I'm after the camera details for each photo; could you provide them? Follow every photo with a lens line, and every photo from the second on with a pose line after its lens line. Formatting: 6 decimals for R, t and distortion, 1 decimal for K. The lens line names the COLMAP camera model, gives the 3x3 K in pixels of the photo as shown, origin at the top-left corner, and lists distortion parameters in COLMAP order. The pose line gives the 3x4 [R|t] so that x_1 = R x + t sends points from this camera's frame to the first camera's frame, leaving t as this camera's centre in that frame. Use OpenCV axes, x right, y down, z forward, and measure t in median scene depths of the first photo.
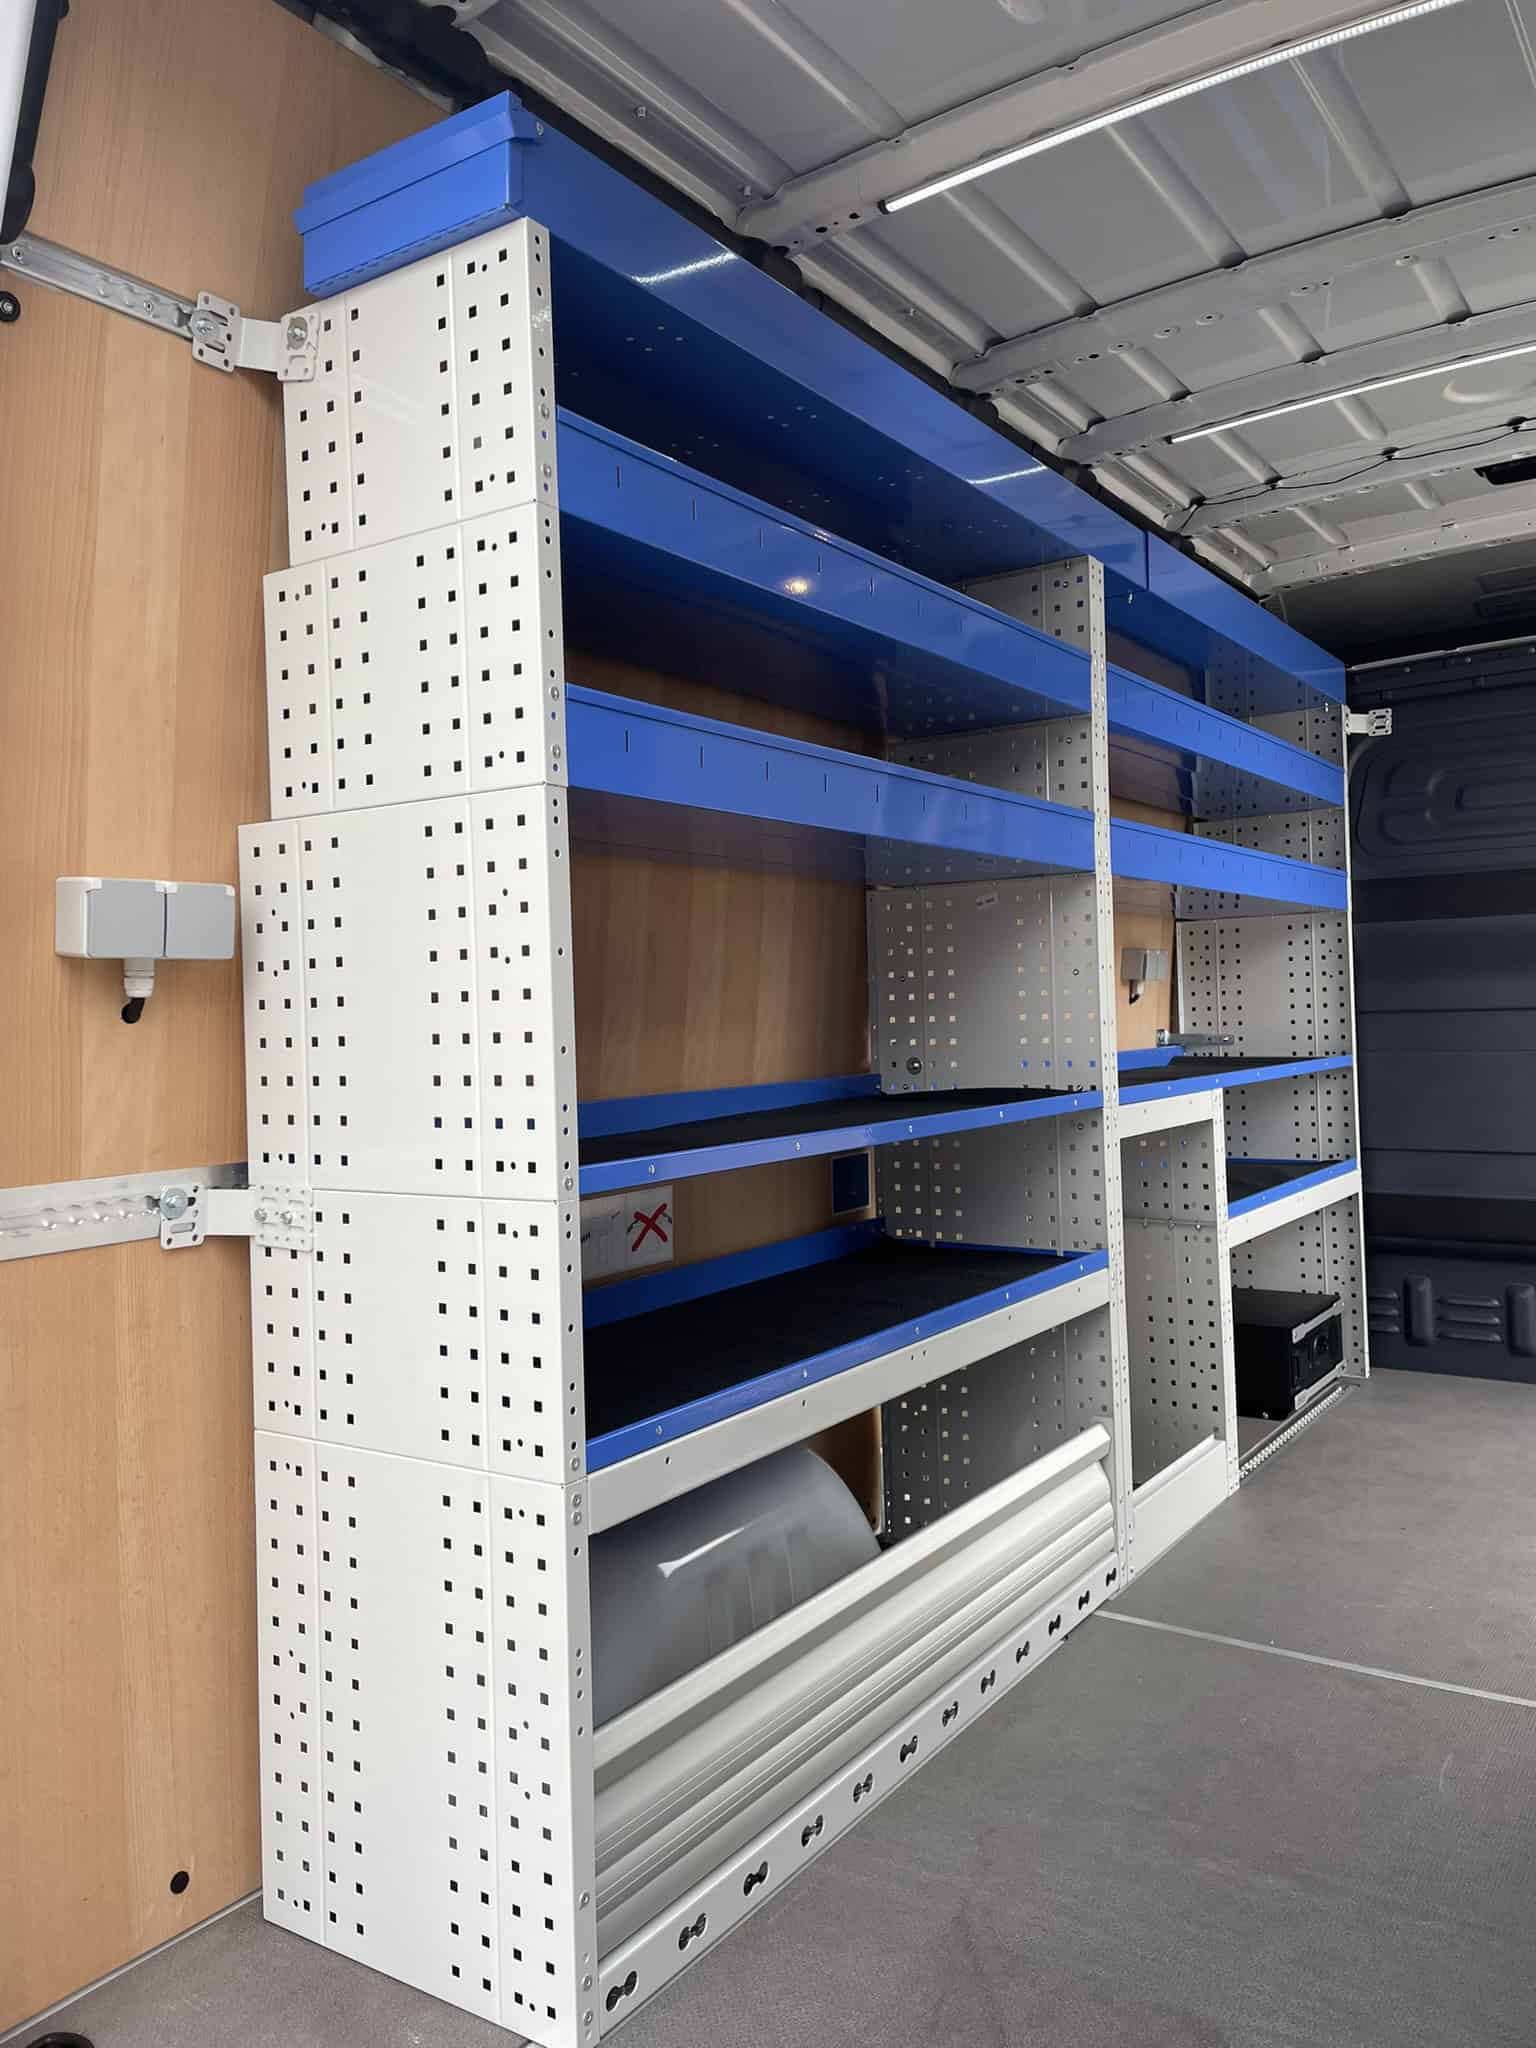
lens RADIAL K [[1524.4, 0, 774.7], [0, 1524.4, 1012.0], [0, 0, 1]] dist [0.091117, -0.118371]
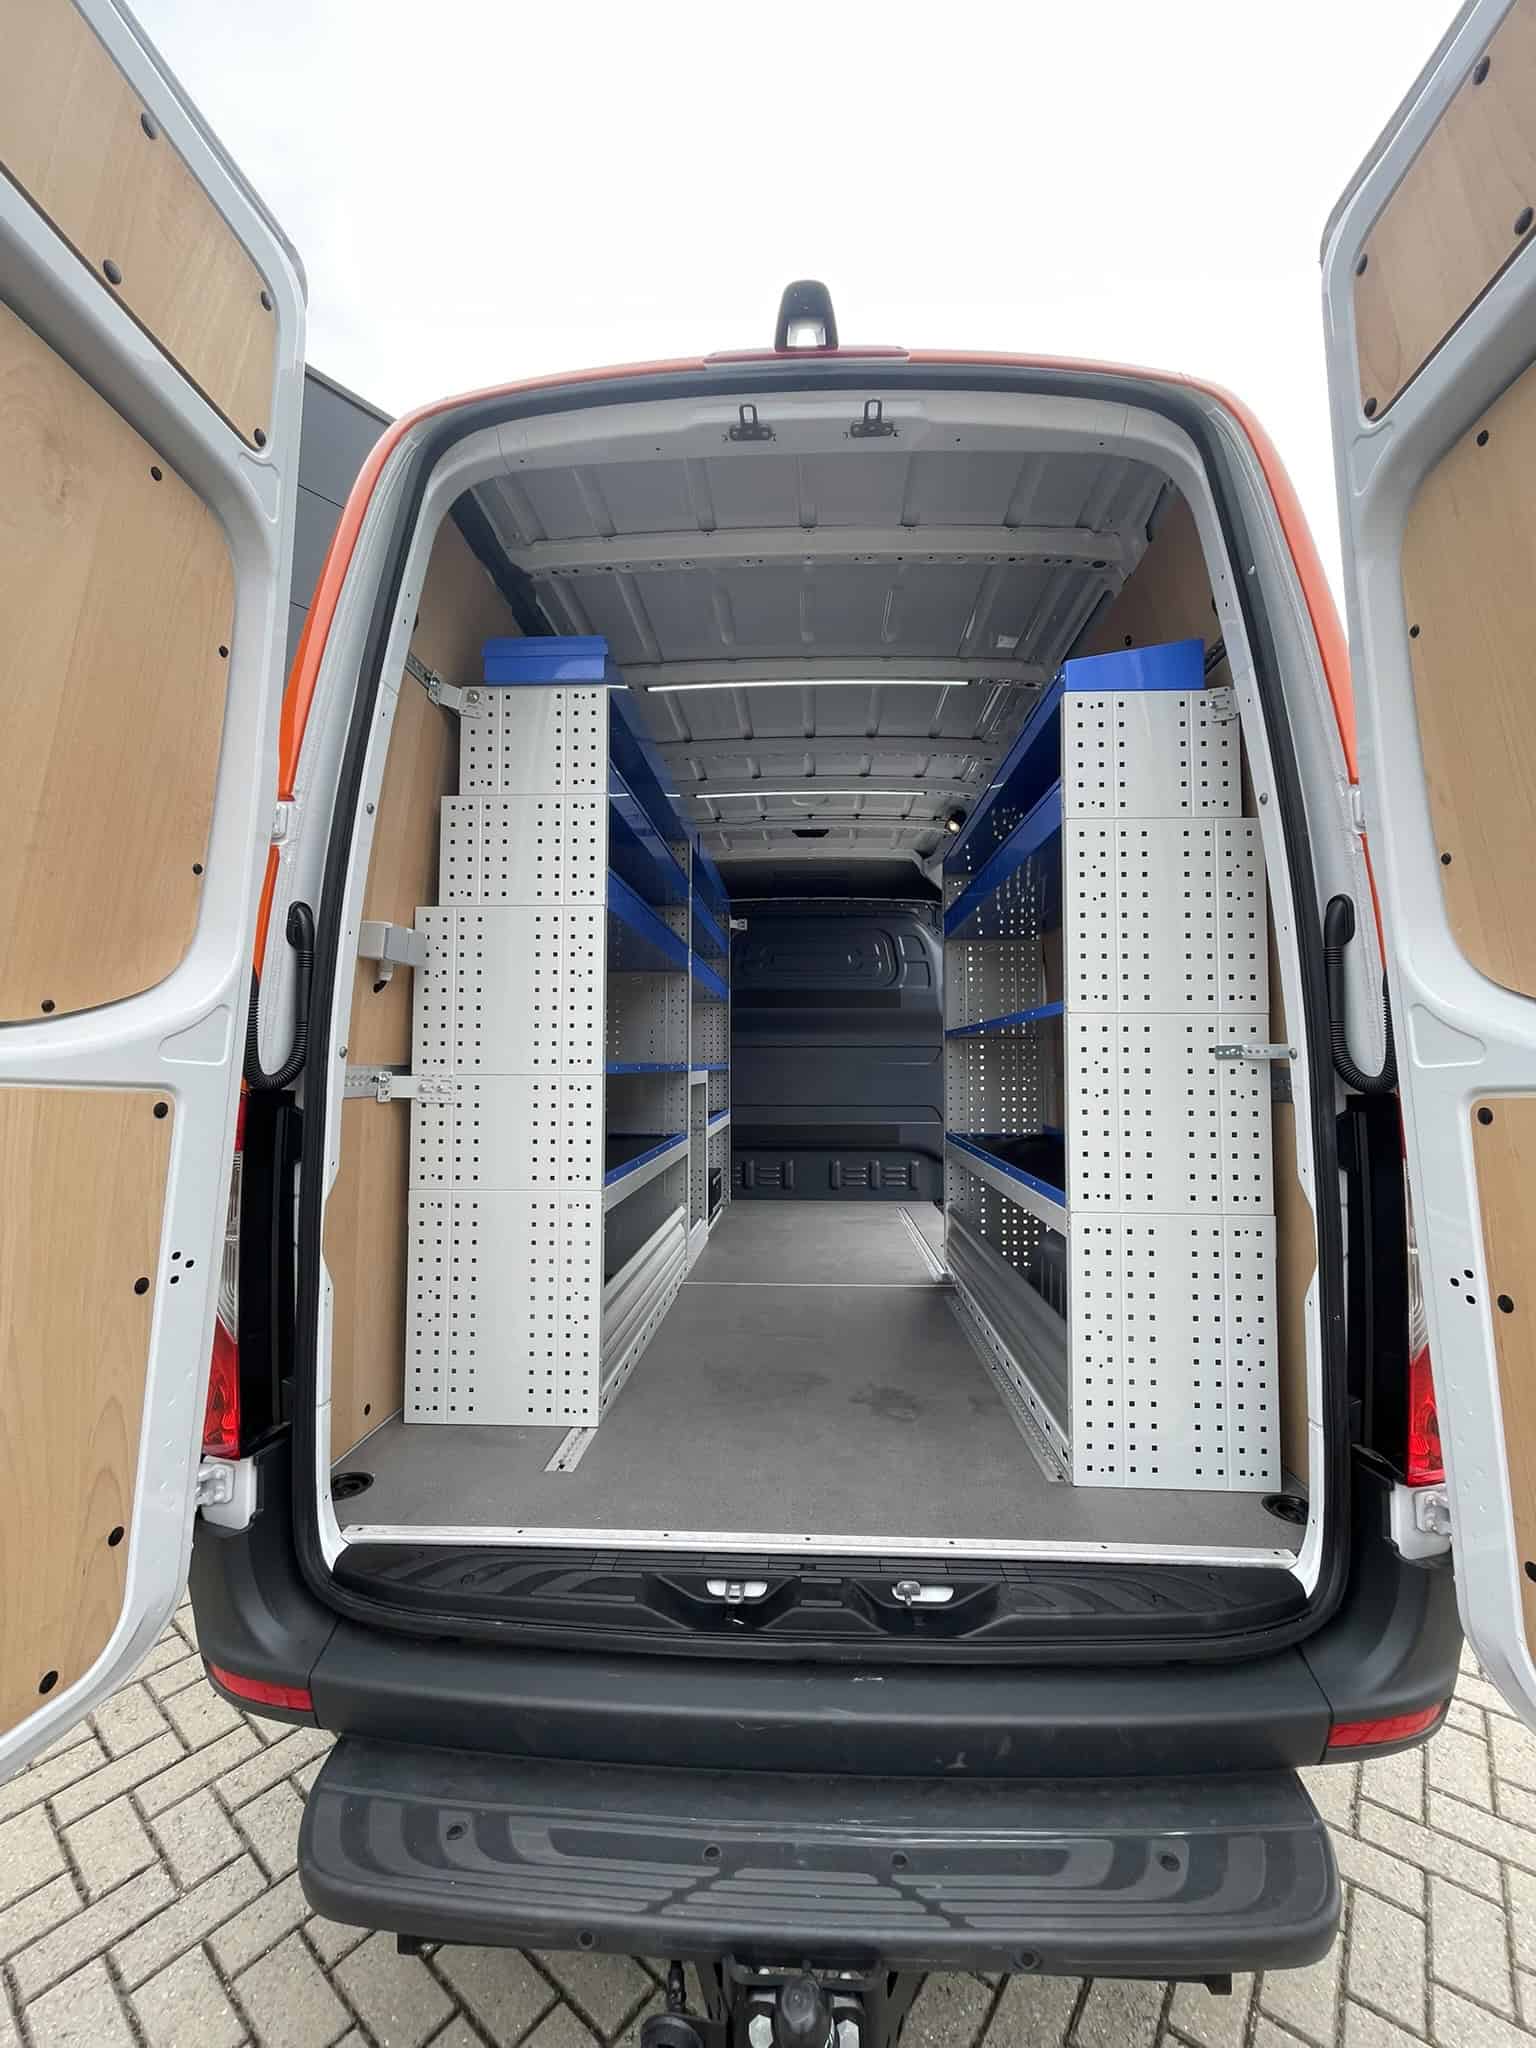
lens RADIAL K [[812.8, 0, 772.3], [0, 812.8, 1026.6], [0, 0, 1]] dist [-0.002866, -0.000508]
pose [[0.856287, 0.052609, 0.513814, -0.509176], [-0.026773, 0.997983, -0.057566, 0.100293], [-0.515806, 0.035537, 0.855968, -0.224791]]
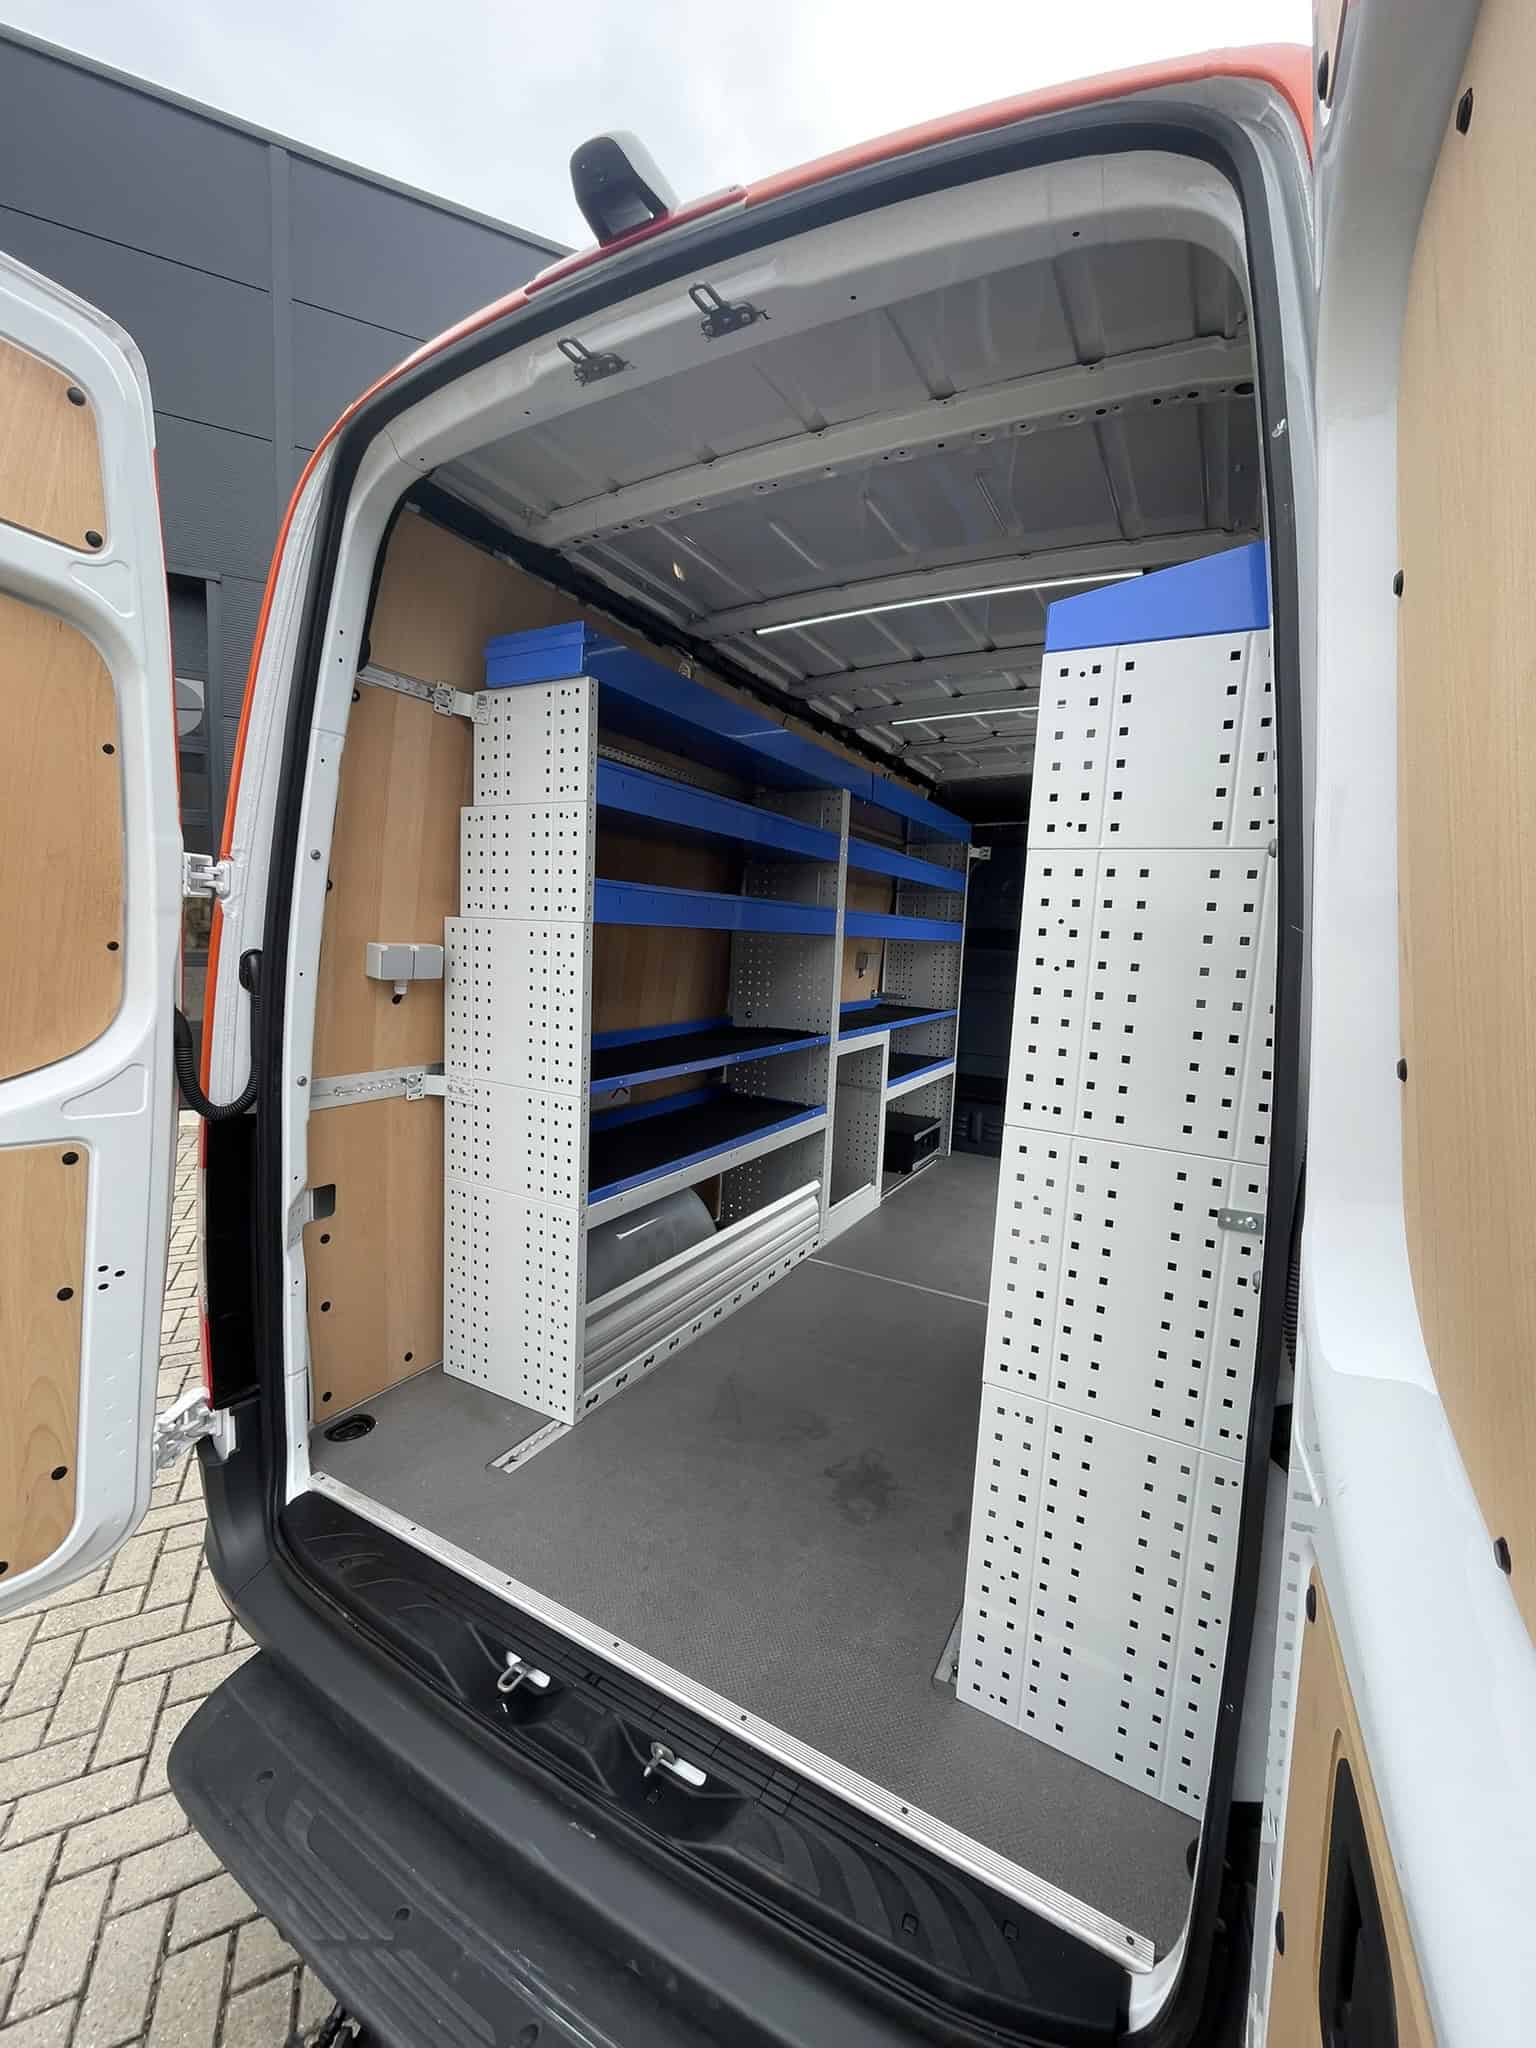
lens RADIAL K [[812.8, 0, 772.3], [0, 812.8, 1026.6], [0, 0, 1]] dist [-0.002866, -0.000508]
pose [[0.993159, 0.063200, 0.098187, 0.022383], [-0.073812, 0.991352, 0.108503, -0.129298], [-0.090480, -0.115008, 0.989235, -0.246262]]
